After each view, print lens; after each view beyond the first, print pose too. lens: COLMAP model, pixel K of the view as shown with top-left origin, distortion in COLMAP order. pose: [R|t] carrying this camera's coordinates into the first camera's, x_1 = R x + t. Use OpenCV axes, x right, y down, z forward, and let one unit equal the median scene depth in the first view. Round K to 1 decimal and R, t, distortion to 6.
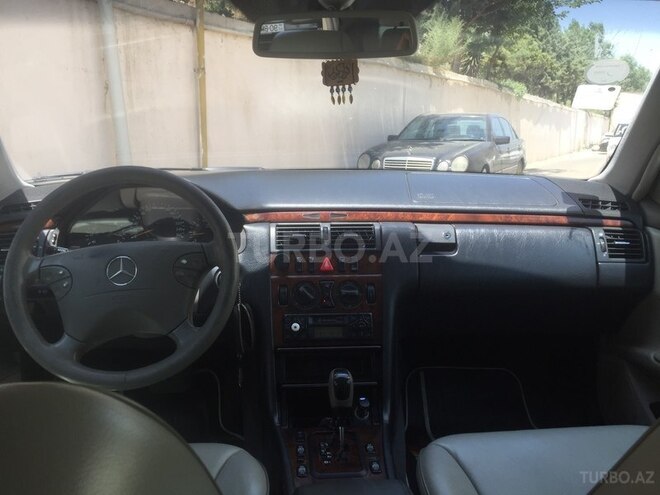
lens RADIAL K [[563.4, 0, 330.0], [0, 563.4, 247.5], [0, 0, 1]] dist [0.079794, -0.122940]
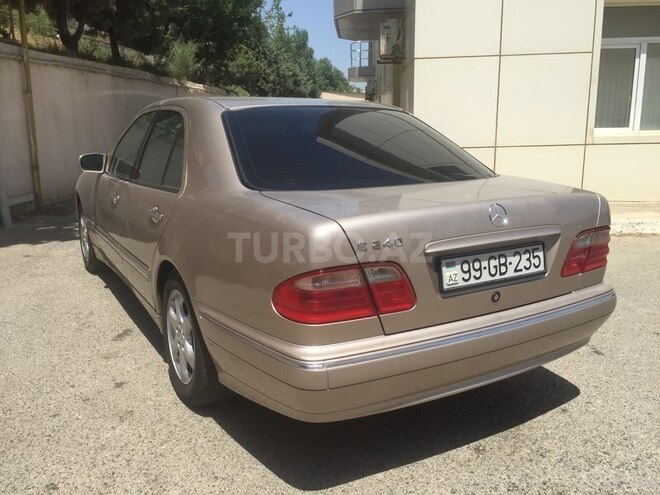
lens RADIAL K [[563.4, 0, 330.0], [0, 563.4, 247.5], [0, 0, 1]] dist [0.079794, -0.122940]
pose [[0.893770, -0.100876, 0.437035, -0.059893], [0.094790, 0.994854, 0.035778, 0.024962], [-0.438395, 0.009449, 0.898733, -0.162119]]
